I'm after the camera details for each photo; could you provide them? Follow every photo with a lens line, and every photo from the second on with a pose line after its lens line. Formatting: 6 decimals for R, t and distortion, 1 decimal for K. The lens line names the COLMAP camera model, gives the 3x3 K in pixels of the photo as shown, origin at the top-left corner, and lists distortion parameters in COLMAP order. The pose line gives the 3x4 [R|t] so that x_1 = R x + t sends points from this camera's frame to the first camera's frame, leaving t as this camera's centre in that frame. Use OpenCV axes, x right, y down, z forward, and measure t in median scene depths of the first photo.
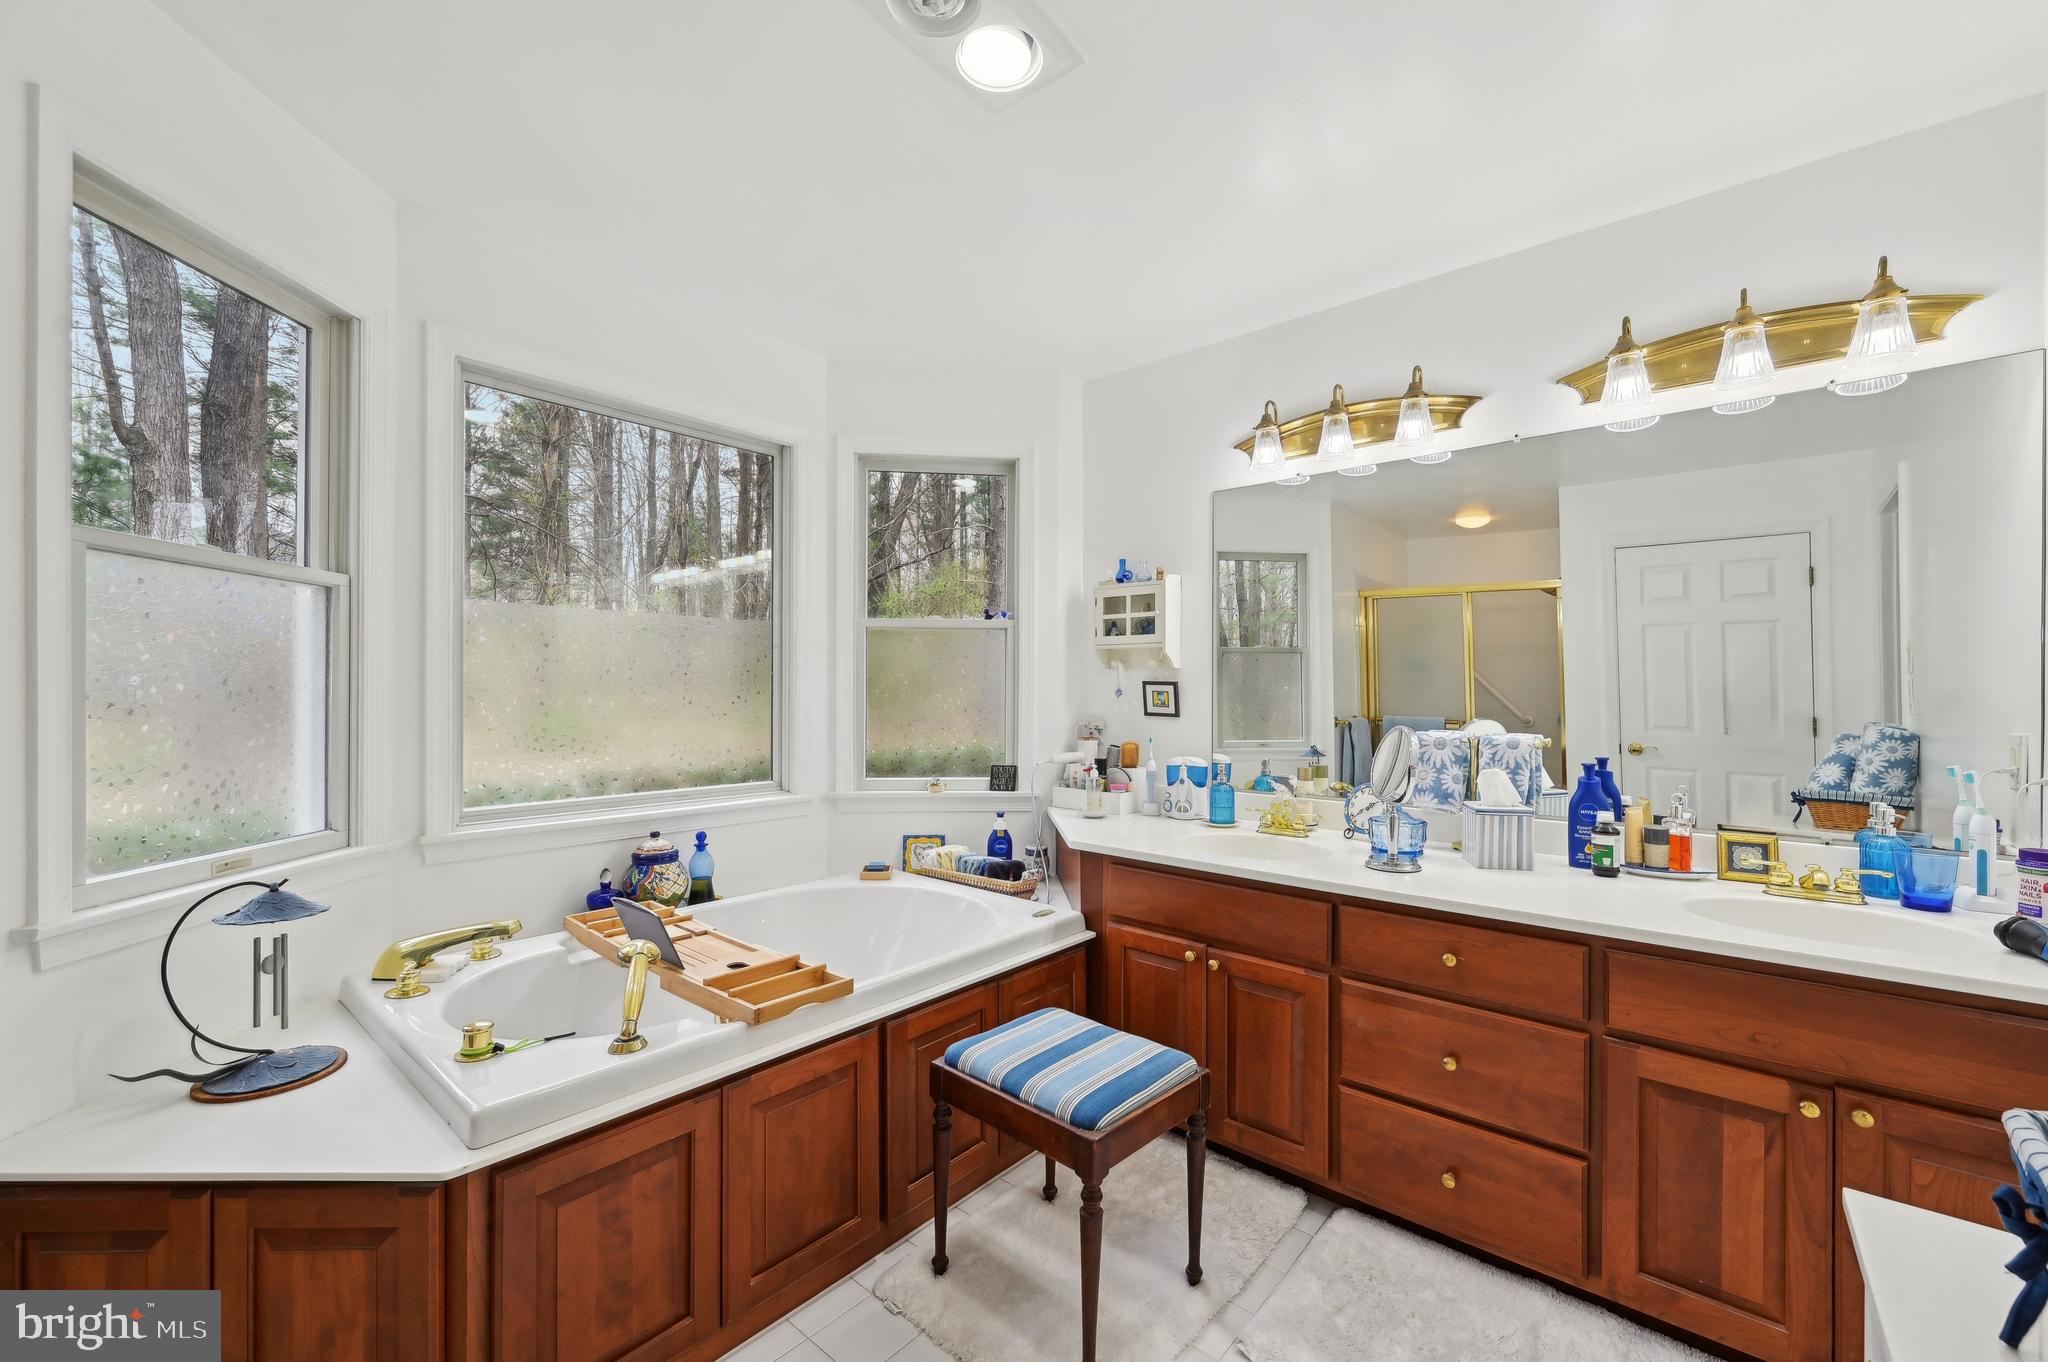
lens RADIAL K [[841.5, 0, 1025.7], [0, 841.5, 687.7], [0, 0, 1]] dist [0.002484, 0.000332]
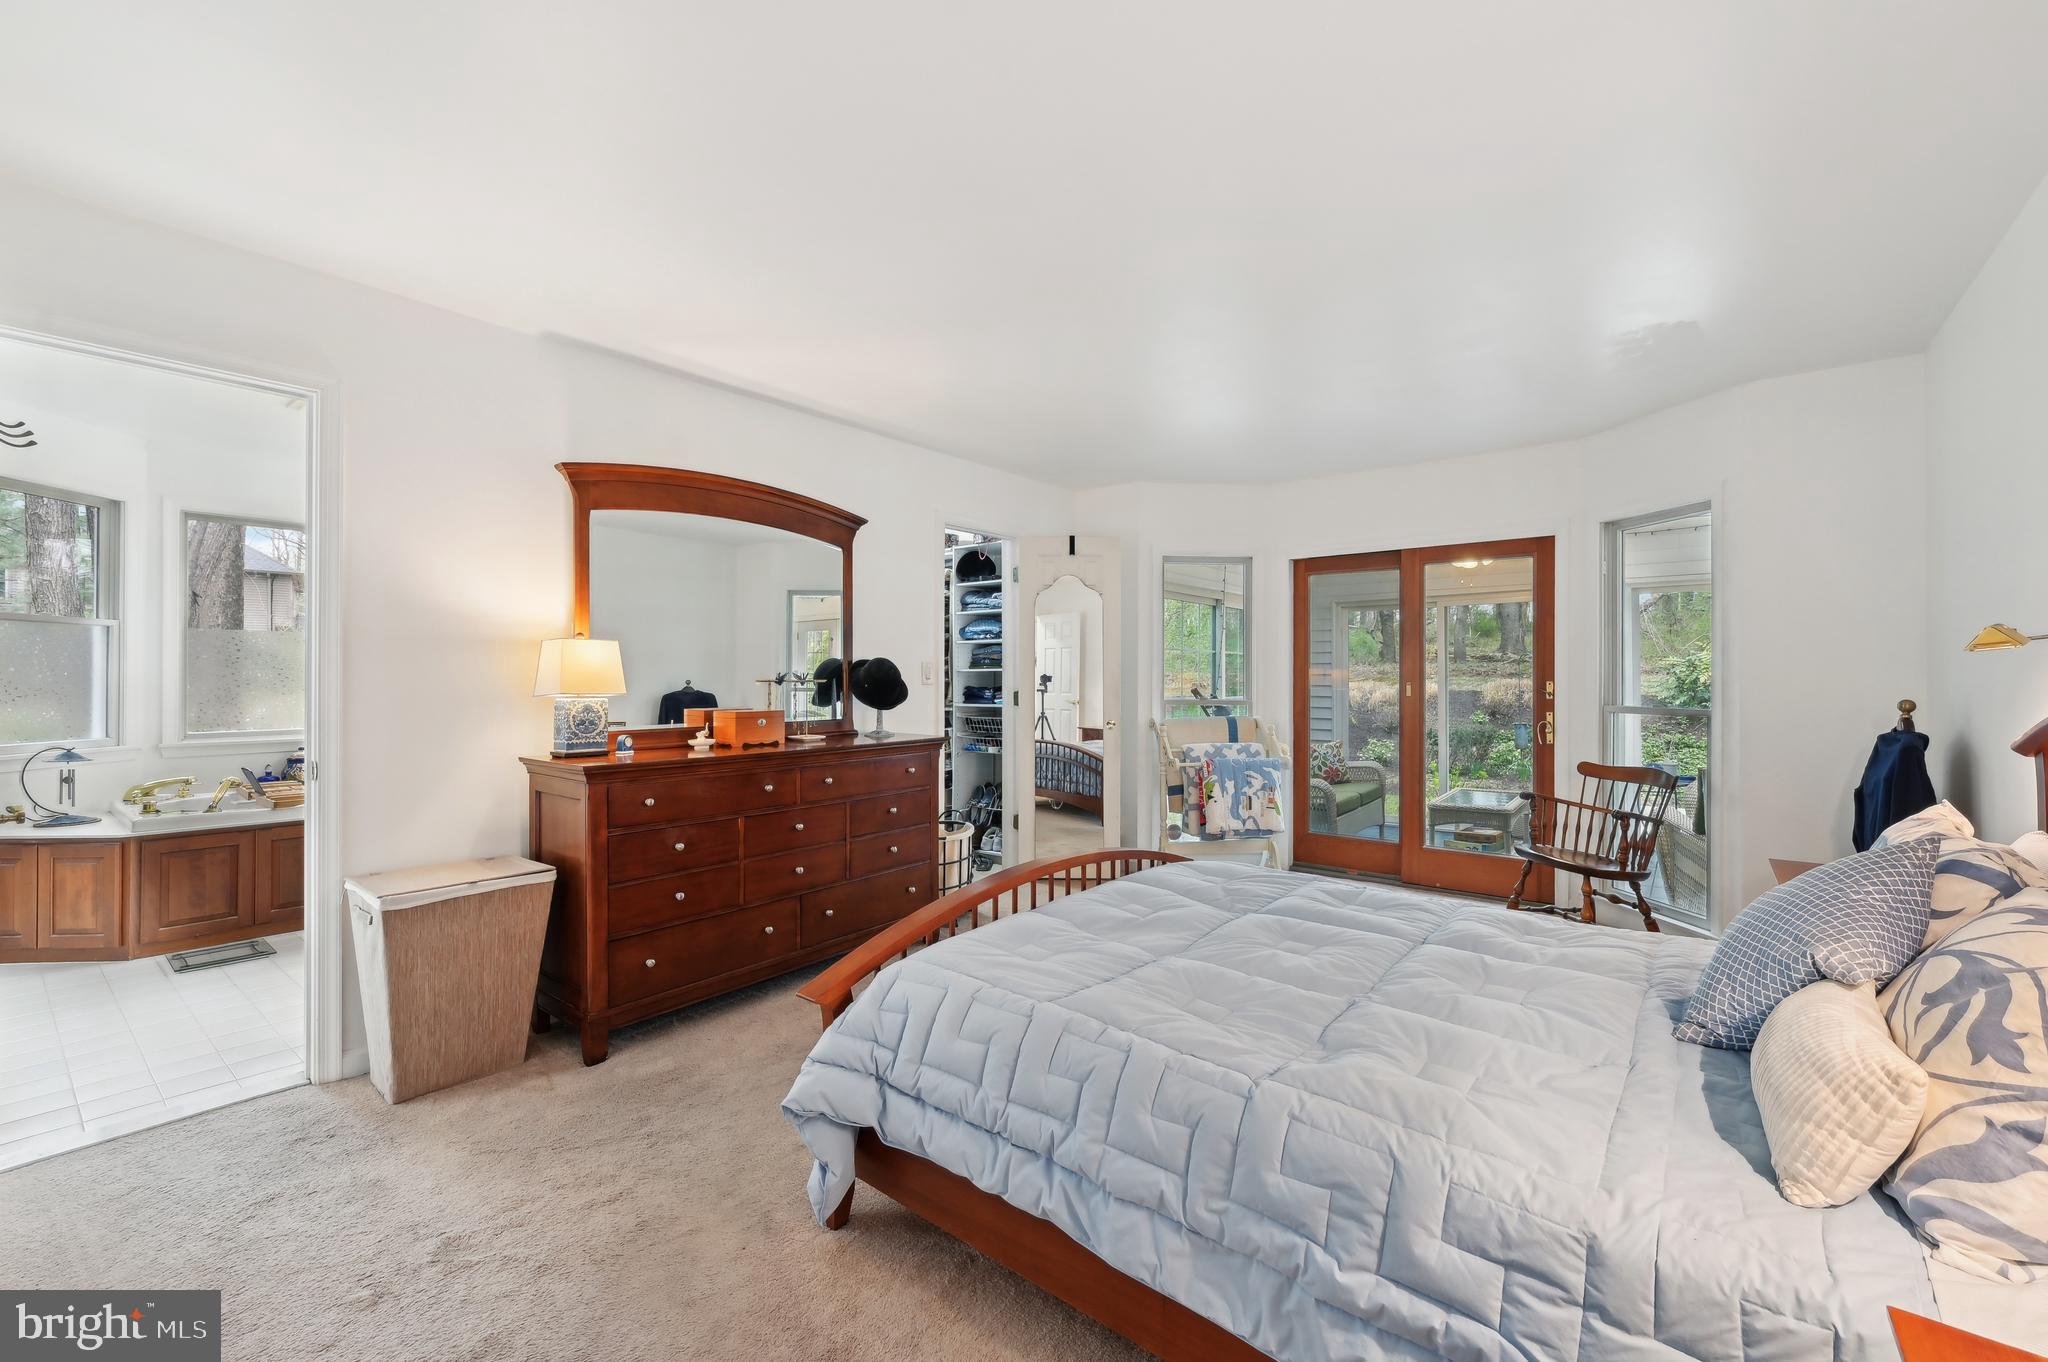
lens RADIAL K [[846.4, 0, 1030.7], [0, 846.4, 673.9], [0, 0, 1]] dist [-0.000572, 0.000294]
pose [[0.999067, 0.001997, 0.043135, 1.164844], [-0.001797, 0.999988, -0.004659, 0.007954], [-0.043143, 0.004577, 0.999058, -1.030093]]
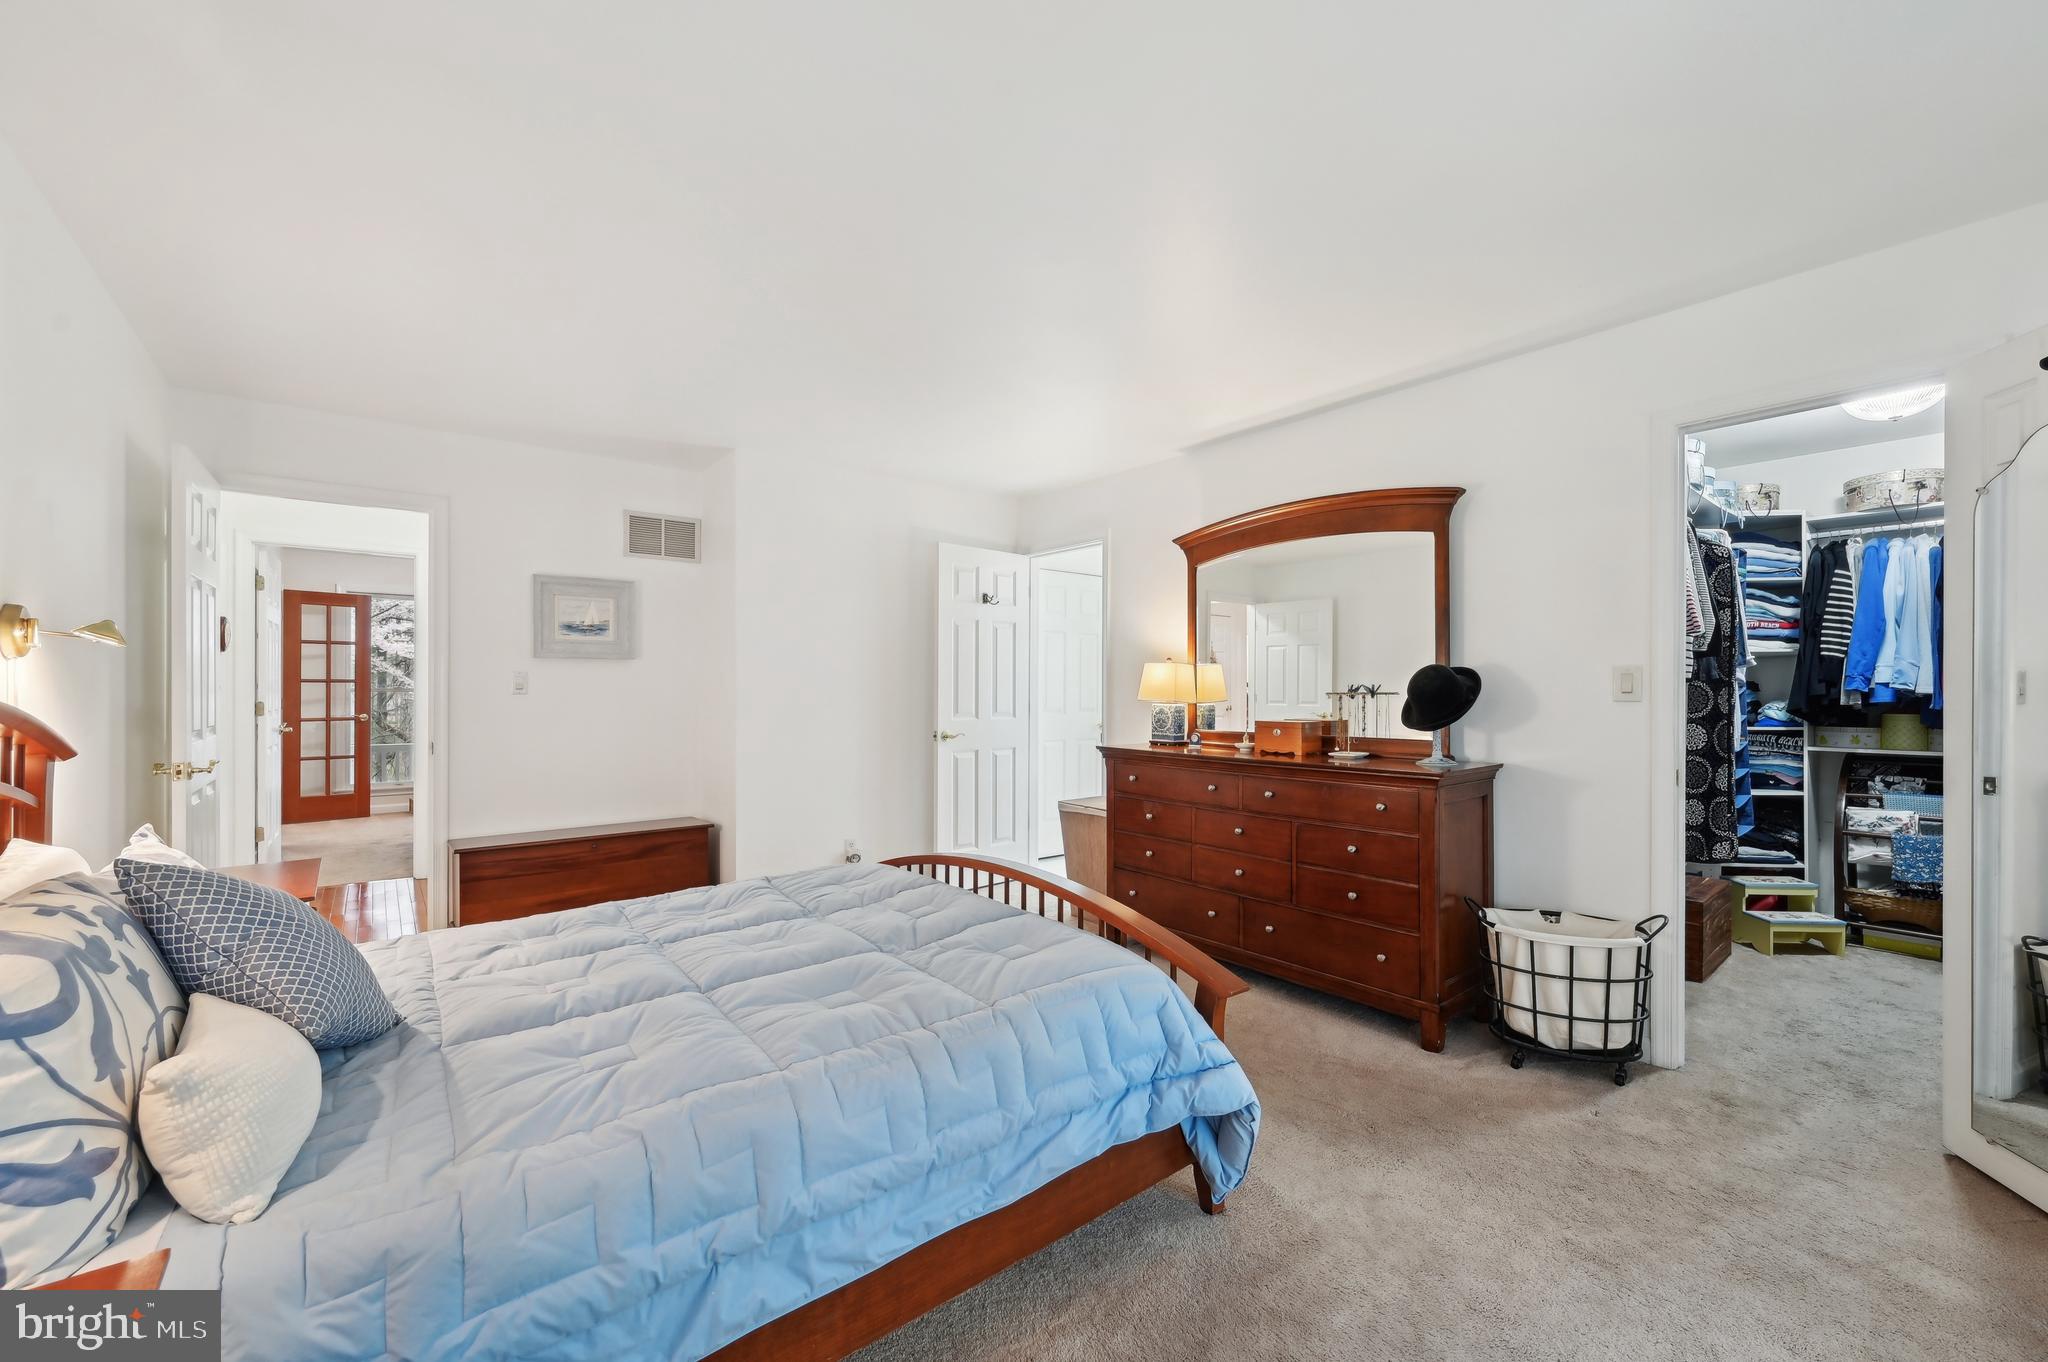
lens RADIAL K [[816.7, 0, 1033.3], [0, 816.7, 680.7], [0, 0, 1]] dist [0.001974, 0.000303]
pose [[-0.169902, -0.008350, -0.985426, 2.271296], [-0.004125, 0.999961, -0.007762, 0.005879], [0.985452, 0.002746, -0.169930, 0.234068]]
